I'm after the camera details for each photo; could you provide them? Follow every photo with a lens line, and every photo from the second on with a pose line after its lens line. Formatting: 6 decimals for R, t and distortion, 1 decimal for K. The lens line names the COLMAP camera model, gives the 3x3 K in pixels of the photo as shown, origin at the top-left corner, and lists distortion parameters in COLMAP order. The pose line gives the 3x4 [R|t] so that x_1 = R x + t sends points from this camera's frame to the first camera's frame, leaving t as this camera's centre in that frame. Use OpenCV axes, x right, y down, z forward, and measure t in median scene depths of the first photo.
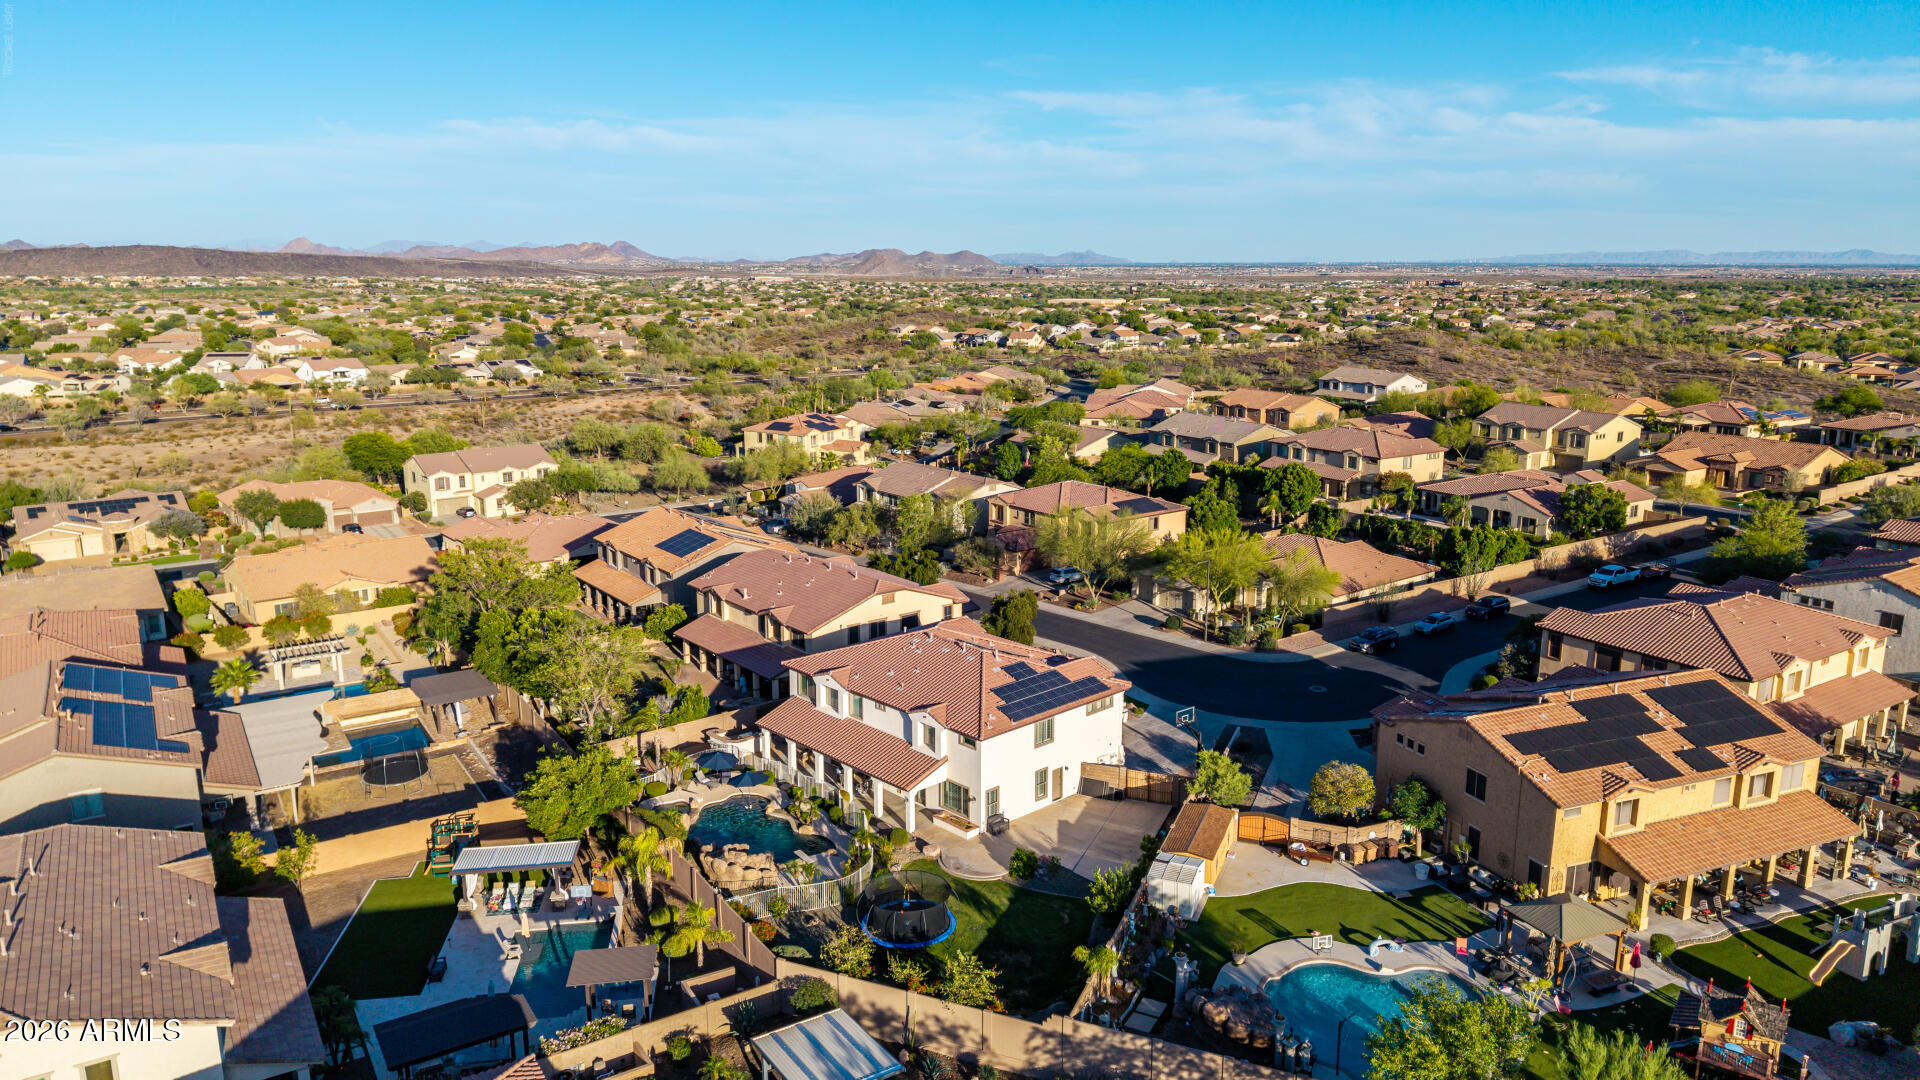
lens RADIAL K [[1283.2, 0, 957.3], [0, 1283.2, 539.6], [0, 0, 1]] dist [0.043535, -0.052182]
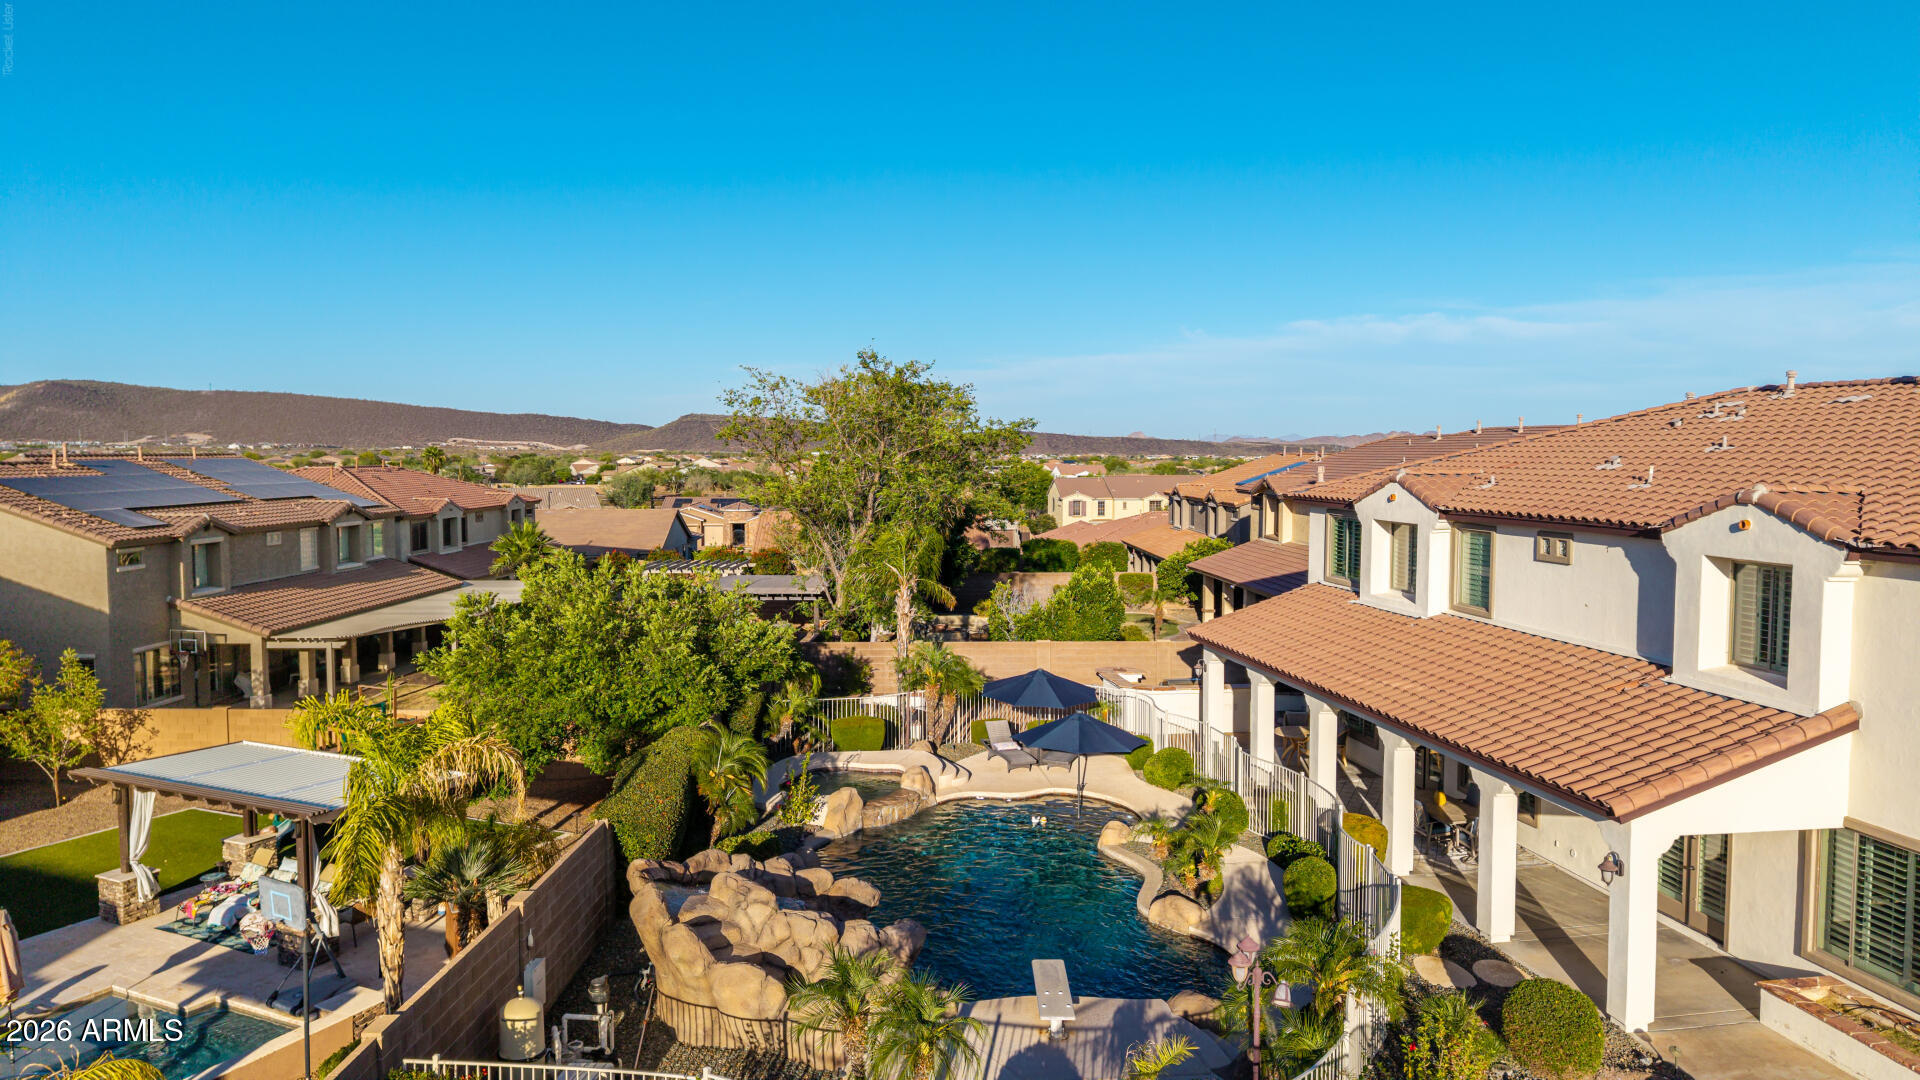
lens RADIAL K [[1283.2, 0, 957.3], [0, 1283.2, 539.6], [0, 0, 1]] dist [0.043535, -0.052182]
pose [[0.825240, 0.041576, -0.563250, -0.010003], [-0.123414, 0.986460, -0.108004, 0.170208], [0.551133, 0.158642, 0.819198, 0.693118]]
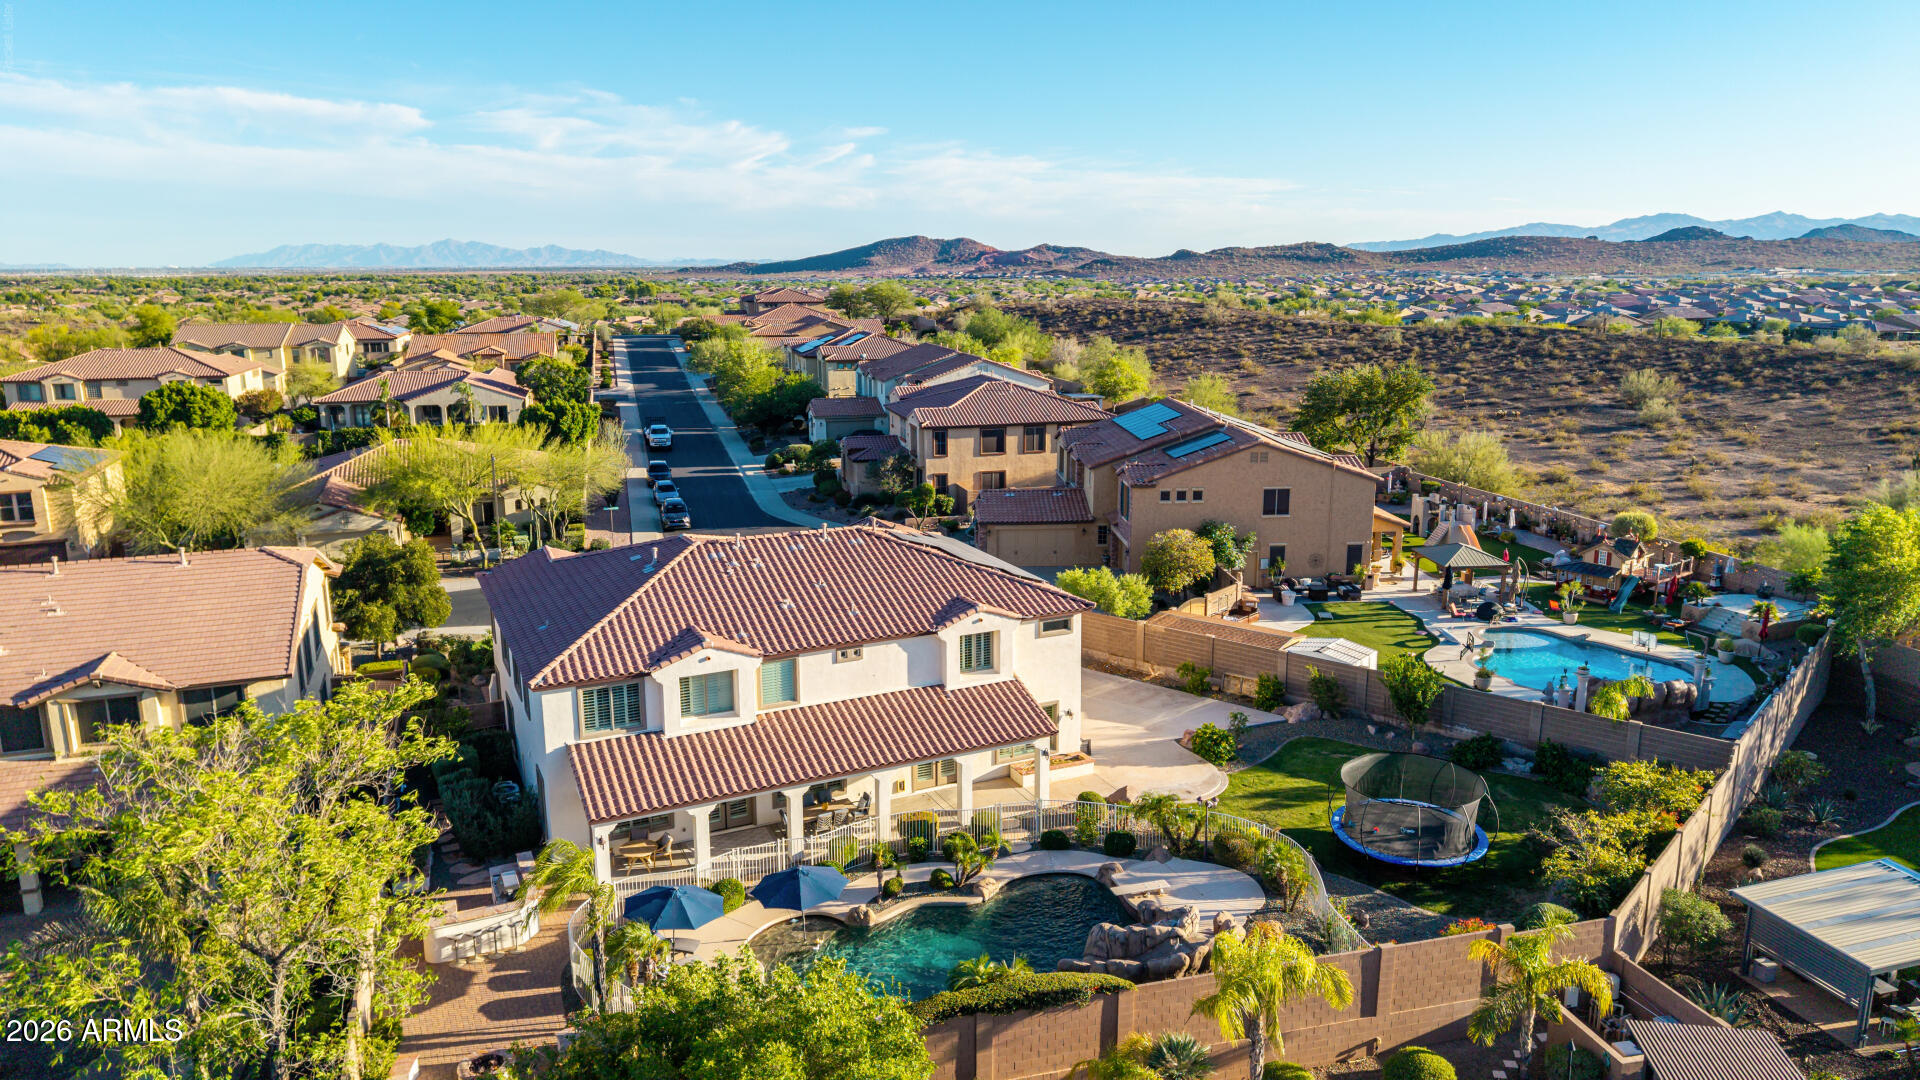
lens RADIAL K [[1283.2, 0, 957.3], [0, 1283.2, 539.6], [0, 0, 1]] dist [0.043535, -0.052182]
pose [[0.300914, -0.204766, 0.931408, -0.518554], [0.210218, 0.966894, 0.144652, 0.017561], [-0.930193, 0.152271, 0.333997, 0.759602]]
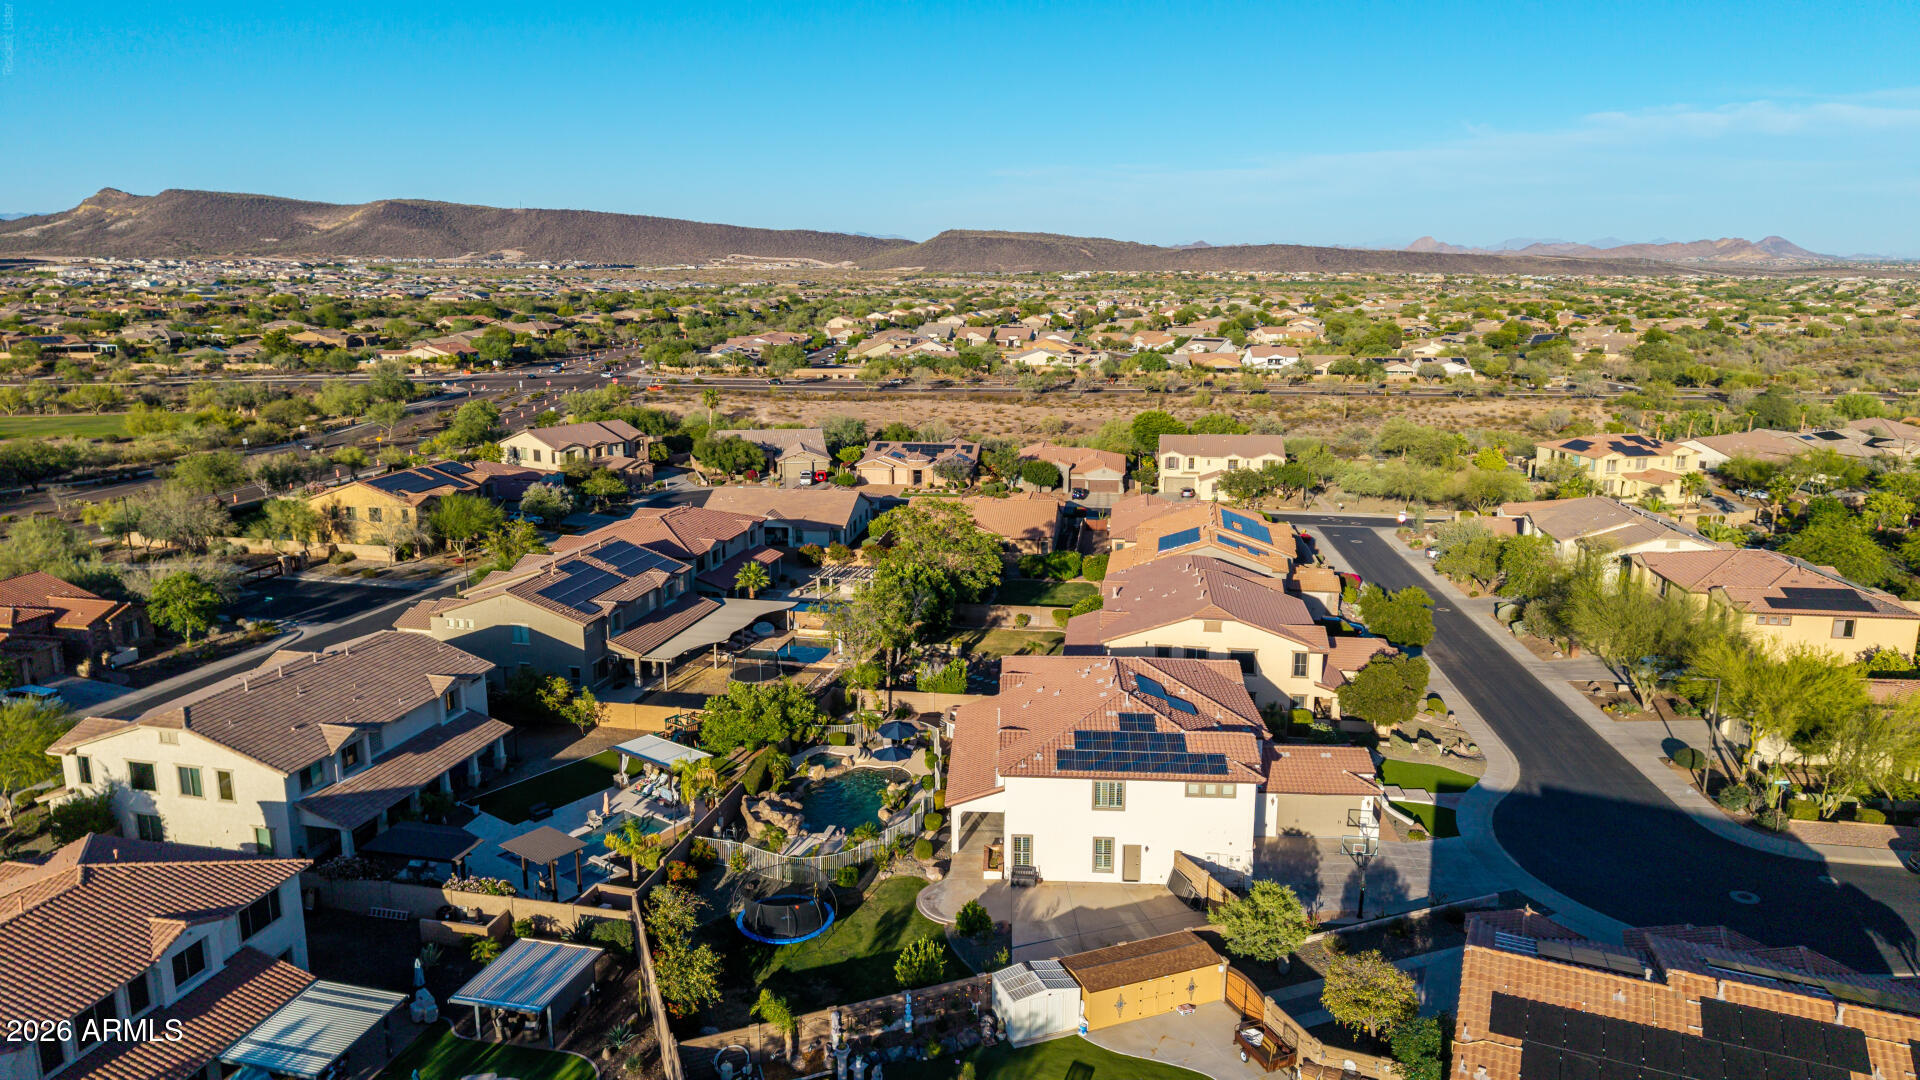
lens RADIAL K [[1283.2, 0, 957.3], [0, 1283.2, 539.6], [0, 0, 1]] dist [0.043535, -0.052182]
pose [[0.694533, 0.158849, -0.701706, 0.540422], [-0.157798, 0.985207, 0.066842, -0.055348], [0.701943, 0.064304, 0.709324, 0.296182]]
